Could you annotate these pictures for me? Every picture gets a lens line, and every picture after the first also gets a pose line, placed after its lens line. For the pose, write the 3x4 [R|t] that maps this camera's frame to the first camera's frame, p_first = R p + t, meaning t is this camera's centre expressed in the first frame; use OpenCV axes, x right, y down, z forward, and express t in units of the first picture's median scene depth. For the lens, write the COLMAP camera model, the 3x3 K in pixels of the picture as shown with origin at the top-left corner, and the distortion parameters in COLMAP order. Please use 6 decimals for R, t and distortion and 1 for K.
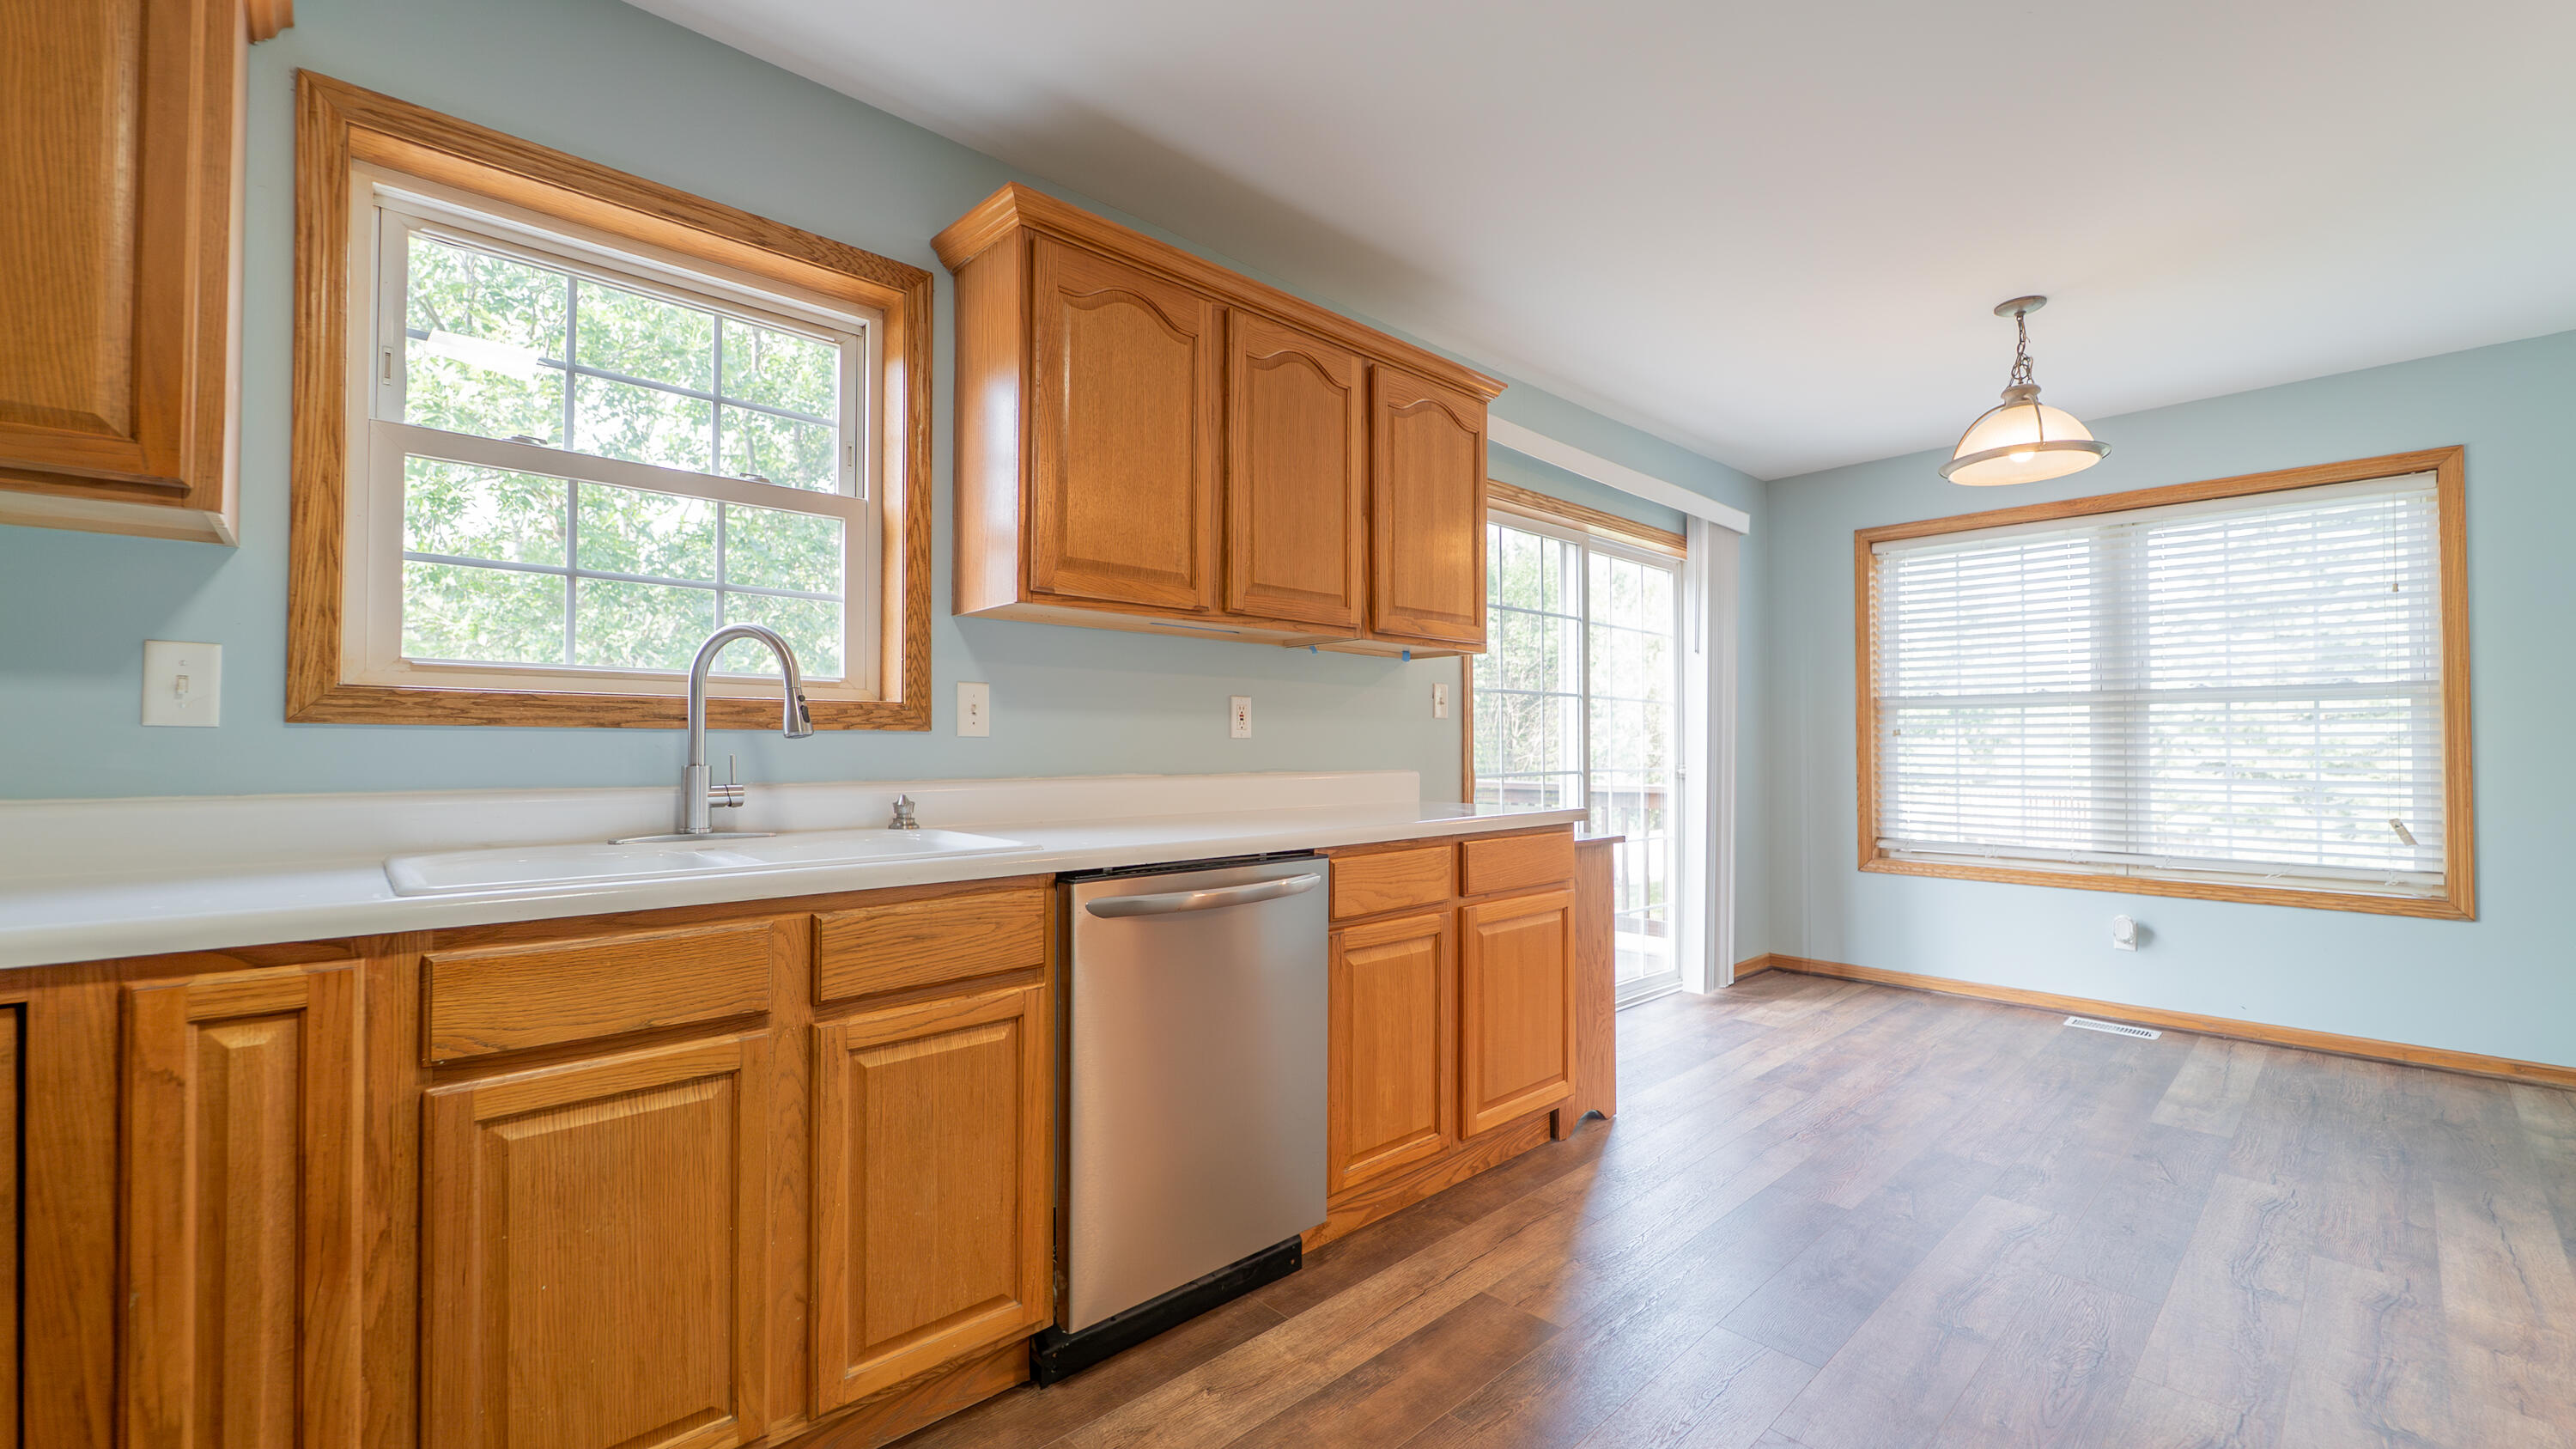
lens RADIAL K [[1030.7, 0, 1302.2], [0, 1030.7, 729.0], [0, 0, 1]] dist [0.001124, 0.000275]
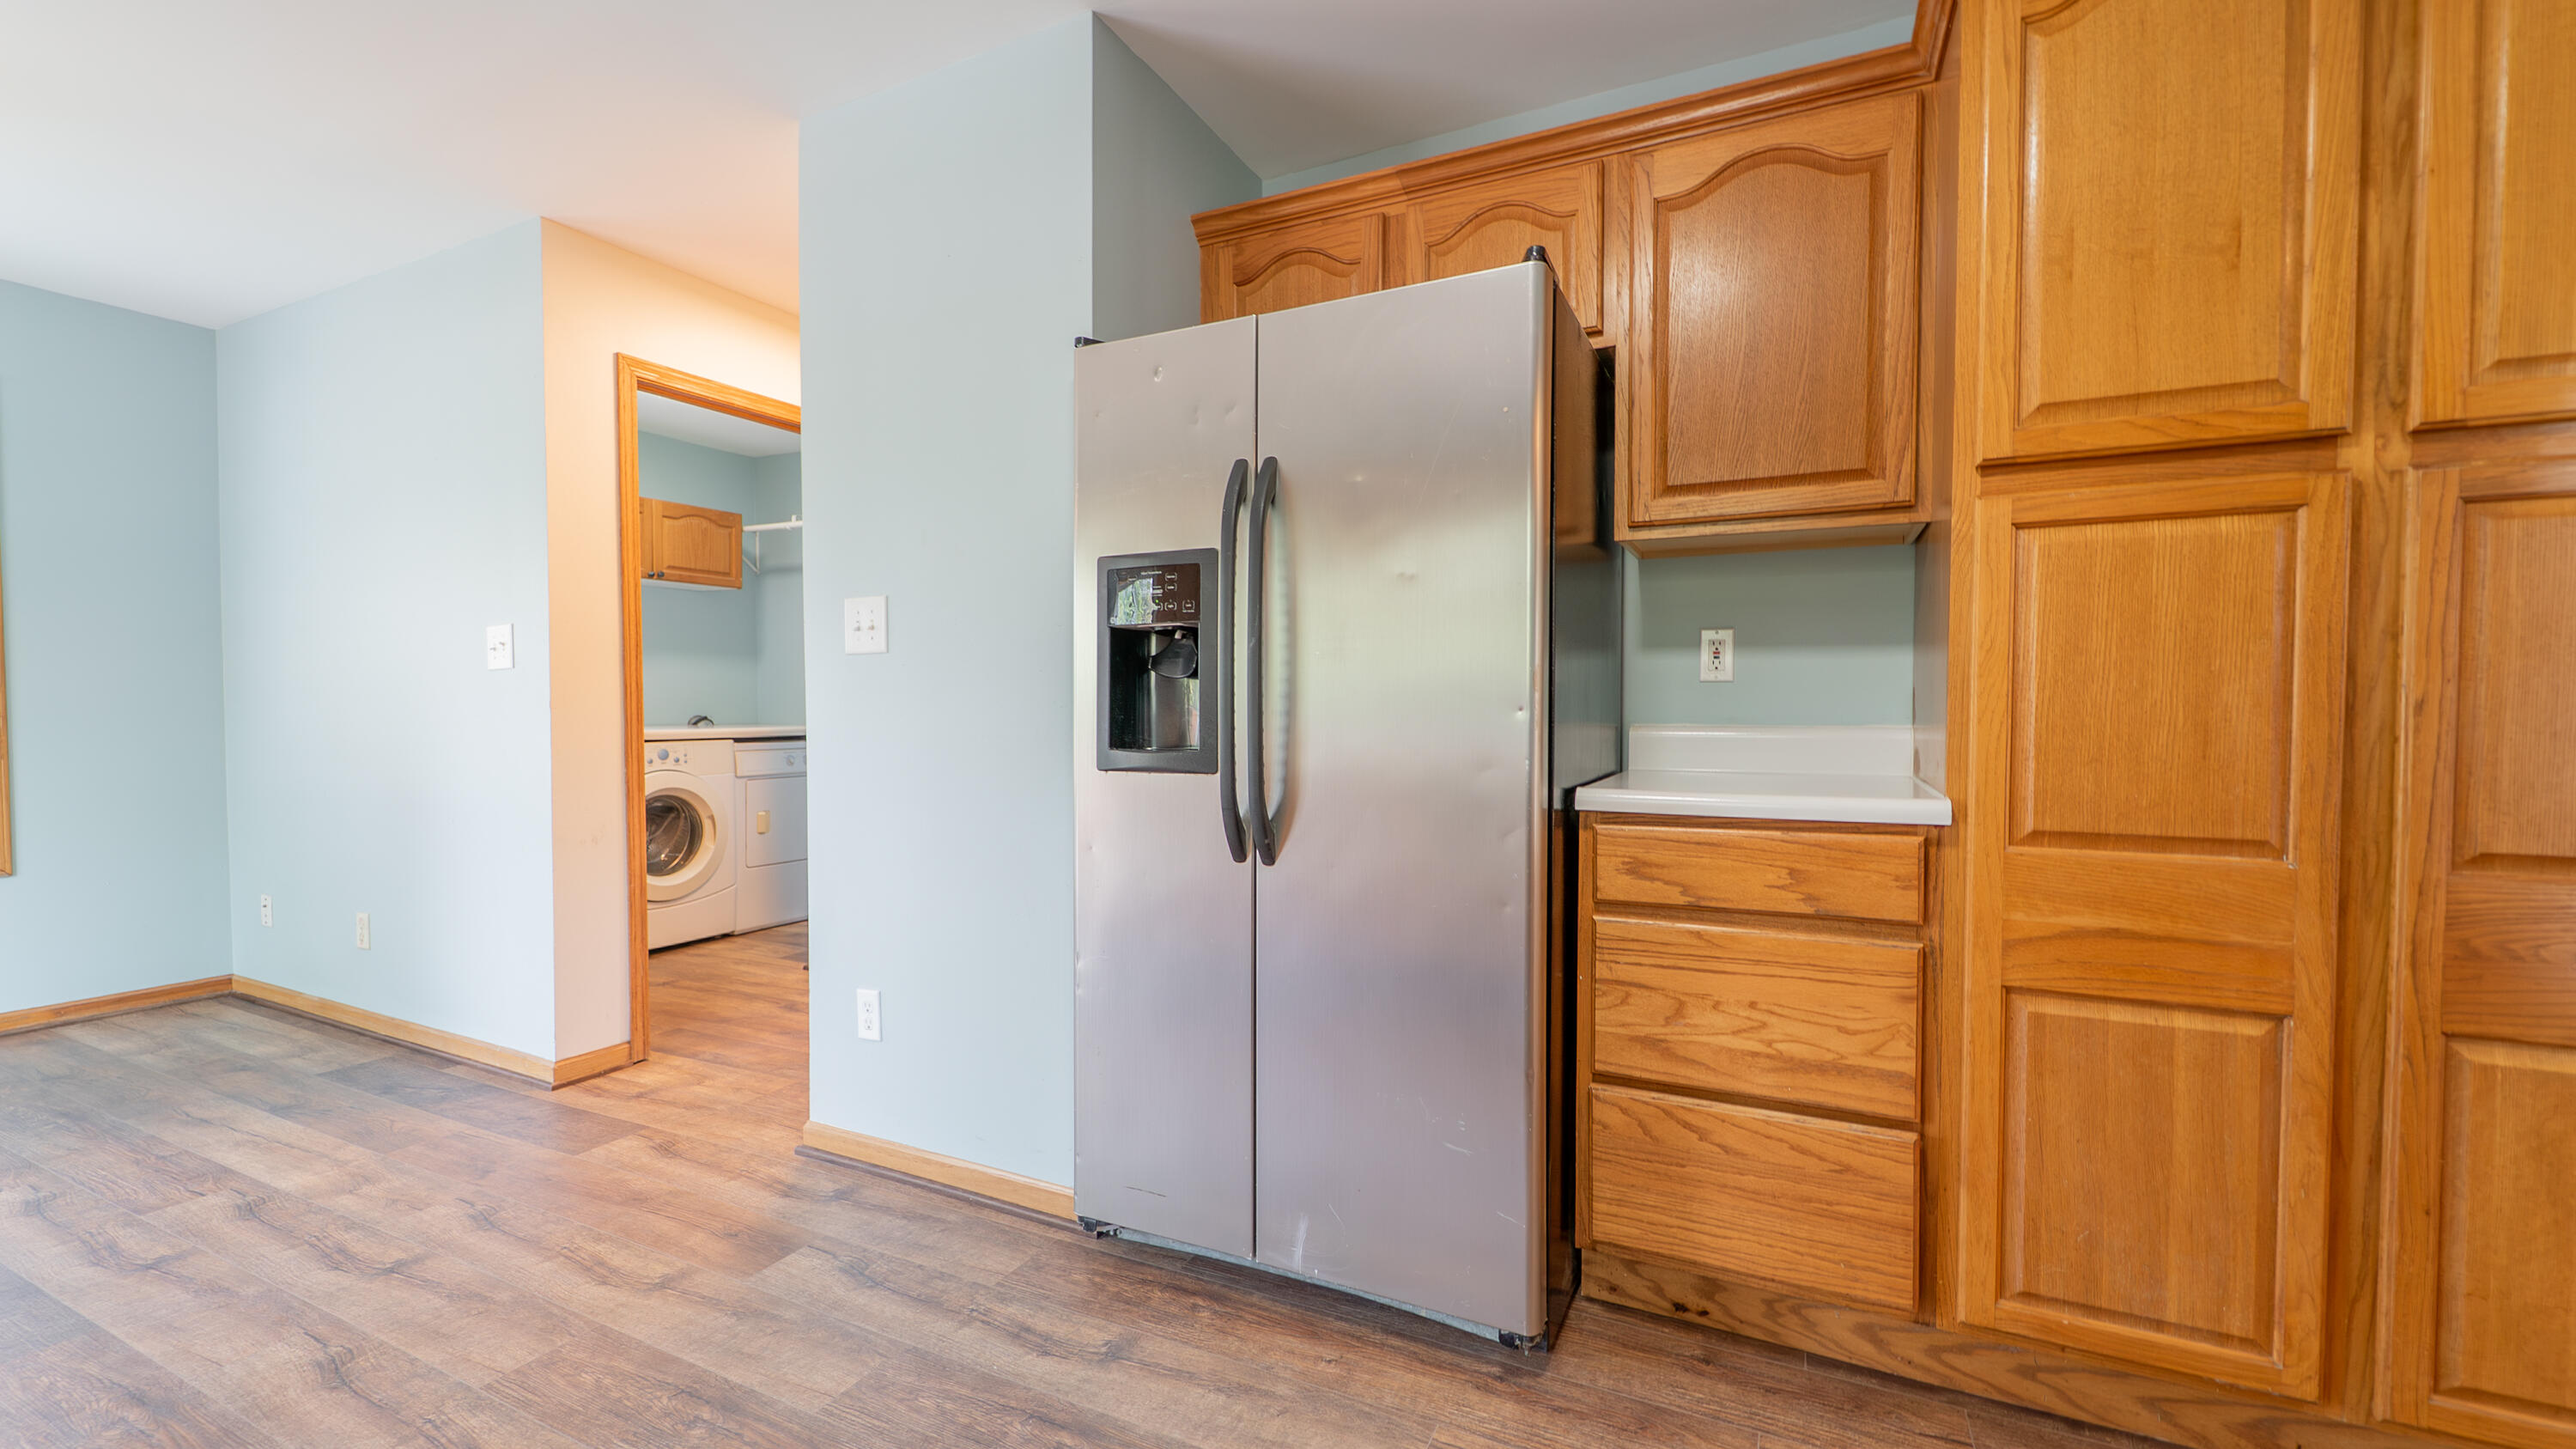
lens RADIAL K [[1030.7, 0, 1297.9], [0, 1030.7, 727.9], [0, 0, 1]] dist [0.001124, 0.000275]
pose [[-0.354686, -0.020547, 0.934760, -0.325143], [-0.017752, 0.999726, 0.015239, 0.017941], [-0.934817, -0.011189, -0.354953, 0.358676]]
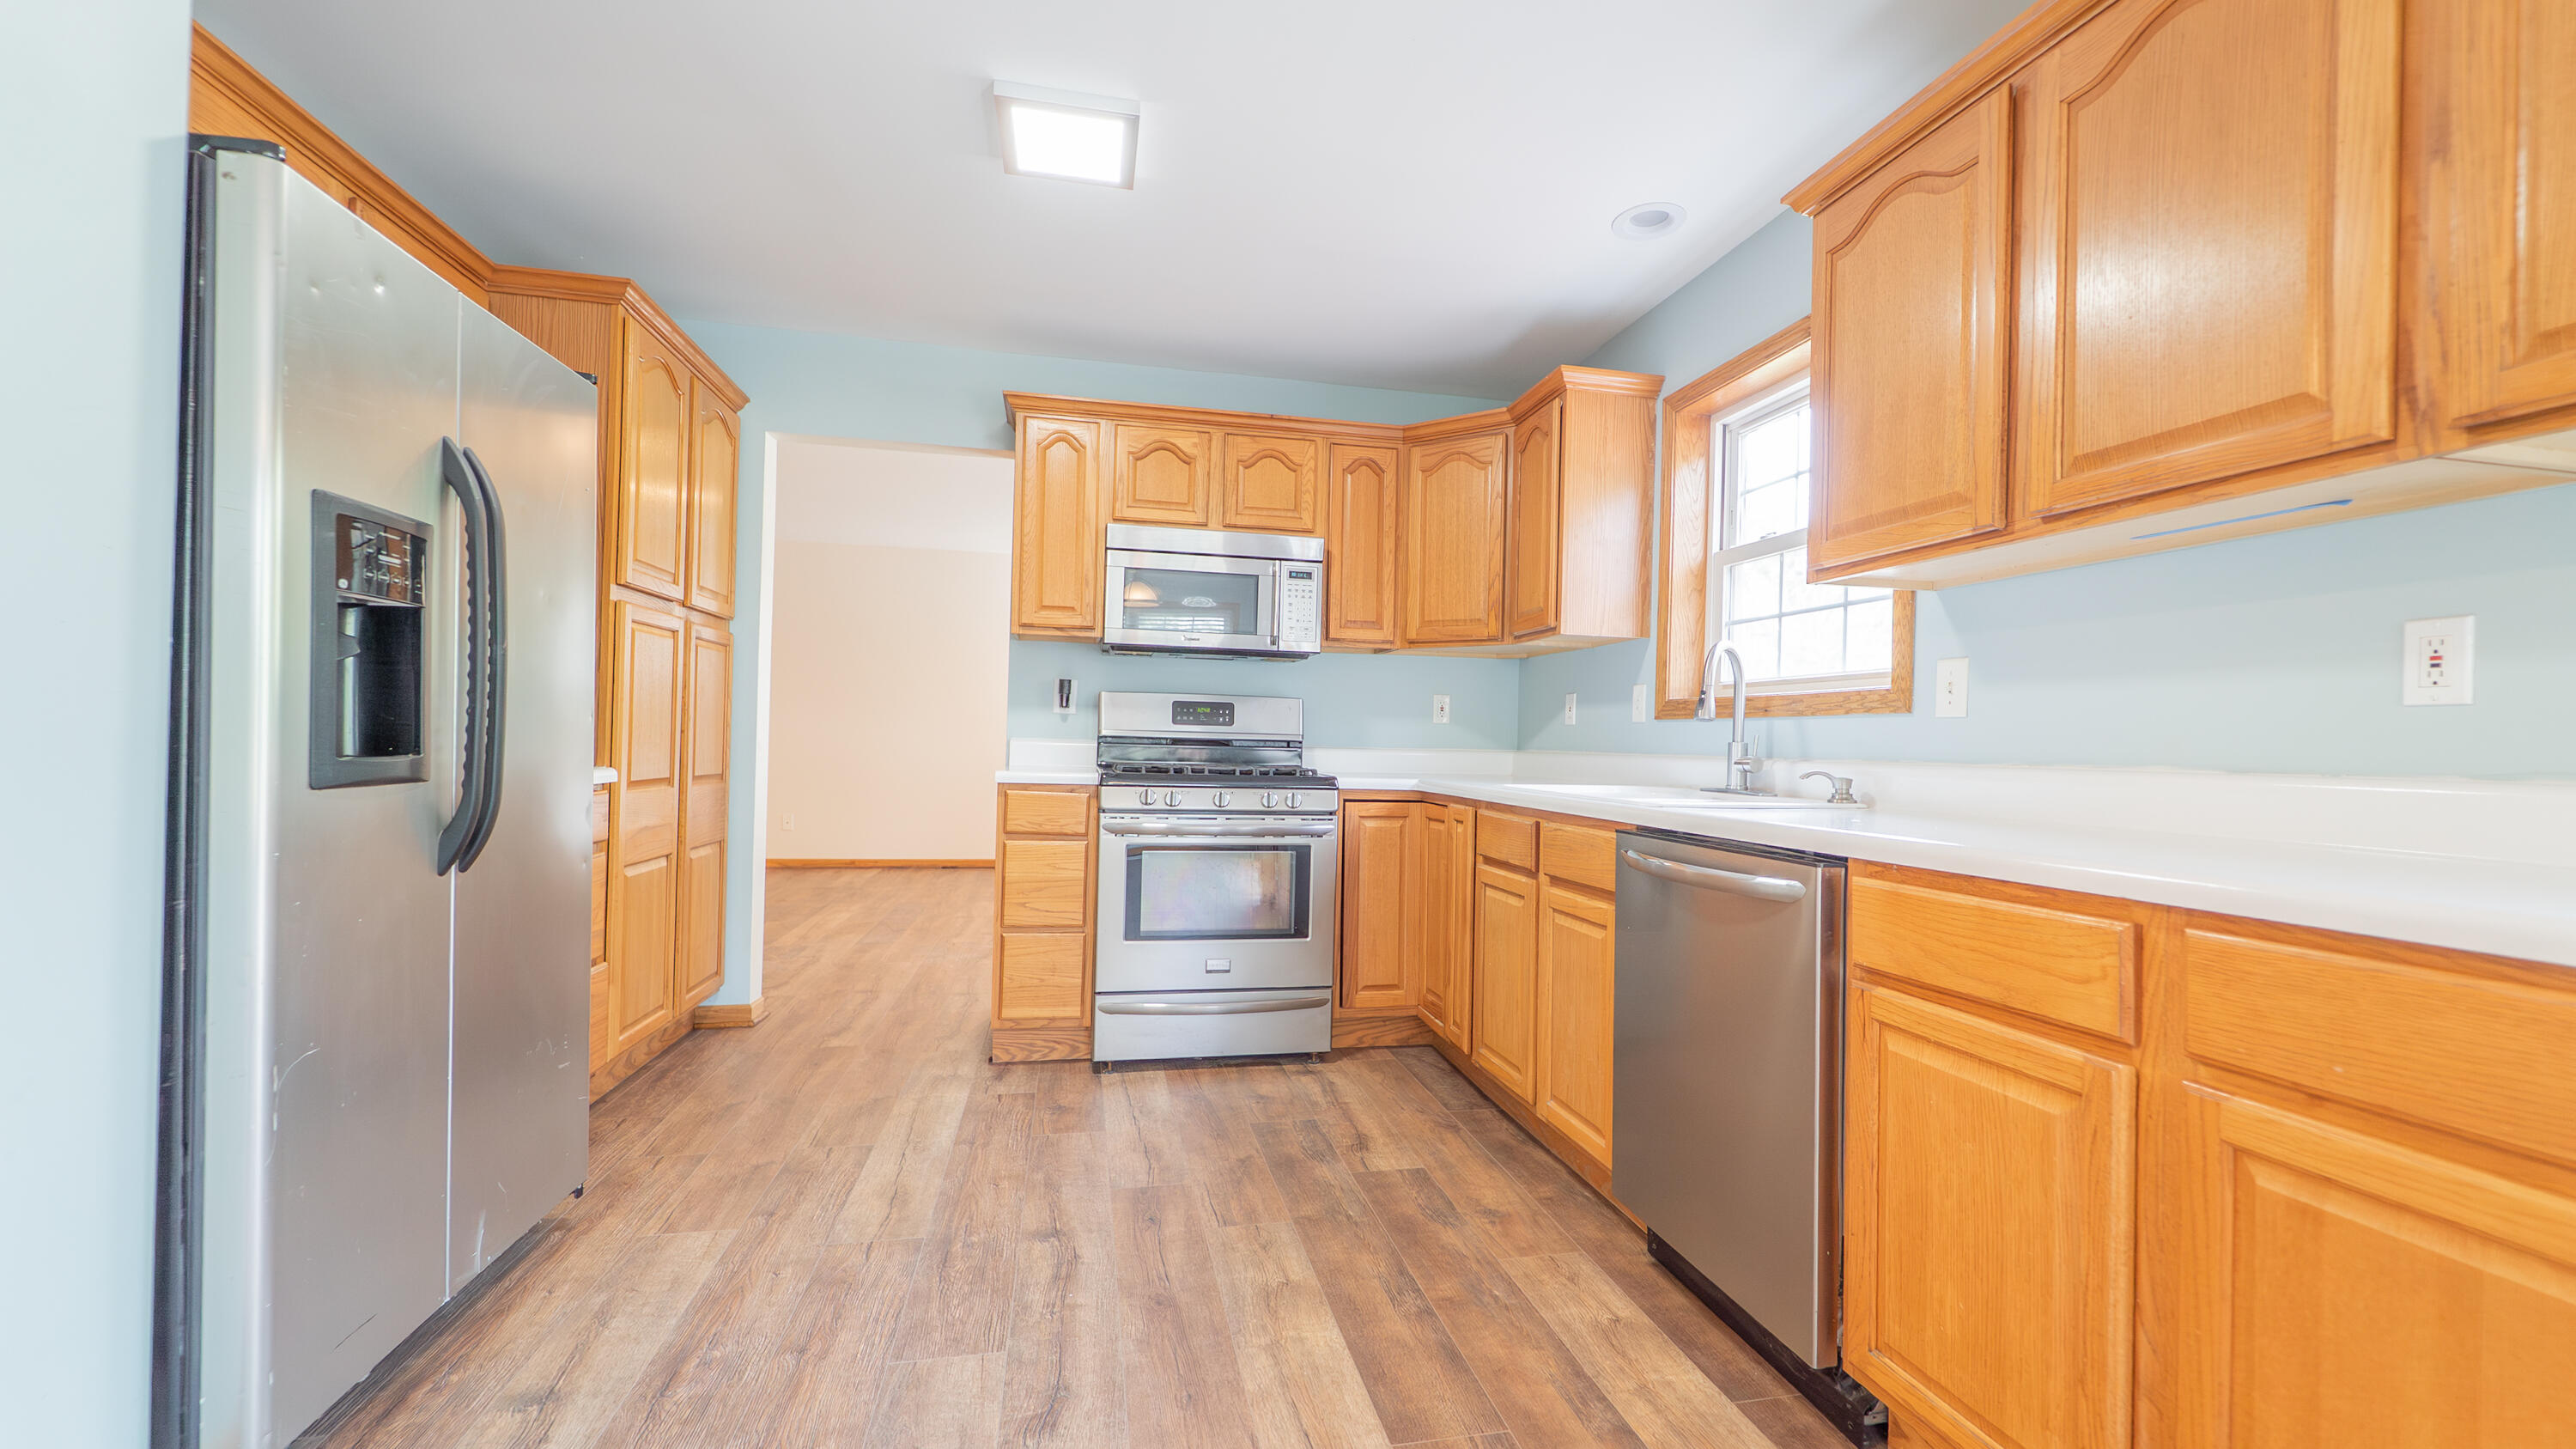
lens RADIAL K [[1030.7, 0, 1296.8], [0, 1030.7, 740.8], [0, 0, 1]] dist [0.001124, 0.000275]
pose [[-0.519526, -0.013740, -0.854344, 0.839490], [-0.006839, 0.999906, -0.011922, 0.047004], [0.854428, -0.000351, -0.519570, 1.067332]]
